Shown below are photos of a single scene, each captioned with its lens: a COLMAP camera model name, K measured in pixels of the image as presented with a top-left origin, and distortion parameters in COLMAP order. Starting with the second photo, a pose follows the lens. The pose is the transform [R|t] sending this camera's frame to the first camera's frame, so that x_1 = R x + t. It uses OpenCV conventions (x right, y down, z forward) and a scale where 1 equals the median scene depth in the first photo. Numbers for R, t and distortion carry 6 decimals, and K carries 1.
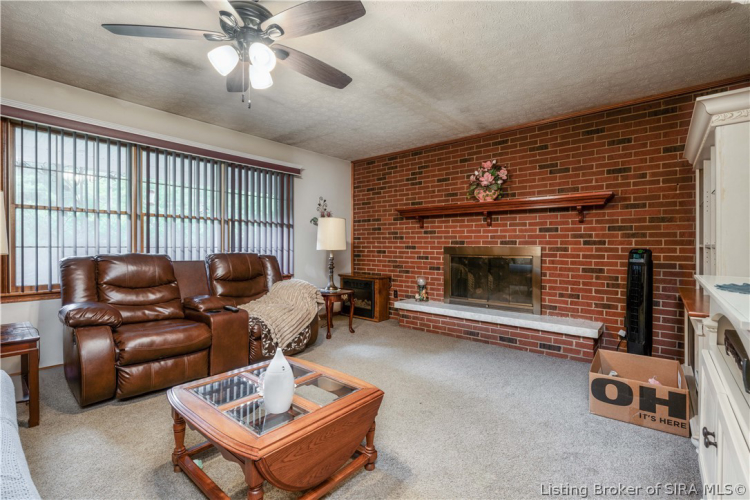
lens RADIAL K [[343.2, 0, 371.7], [0, 343.2, 248.4], [0, 0, 1]] dist [0.000448, -0.000365]
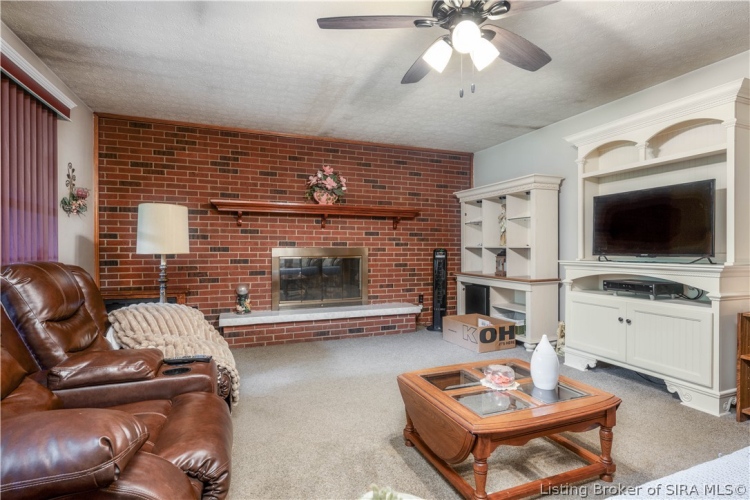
lens RADIAL K [[380.5, 0, 375.2], [0, 380.5, 248.8], [0, 0, 1]] dist [-0.001029, -0.000025]
pose [[0.469207, -0.006623, 0.883064, -0.649506], [0.008701, 0.999958, 0.002876, -0.004536], [-0.883046, 0.006334, 0.469245, 0.345091]]
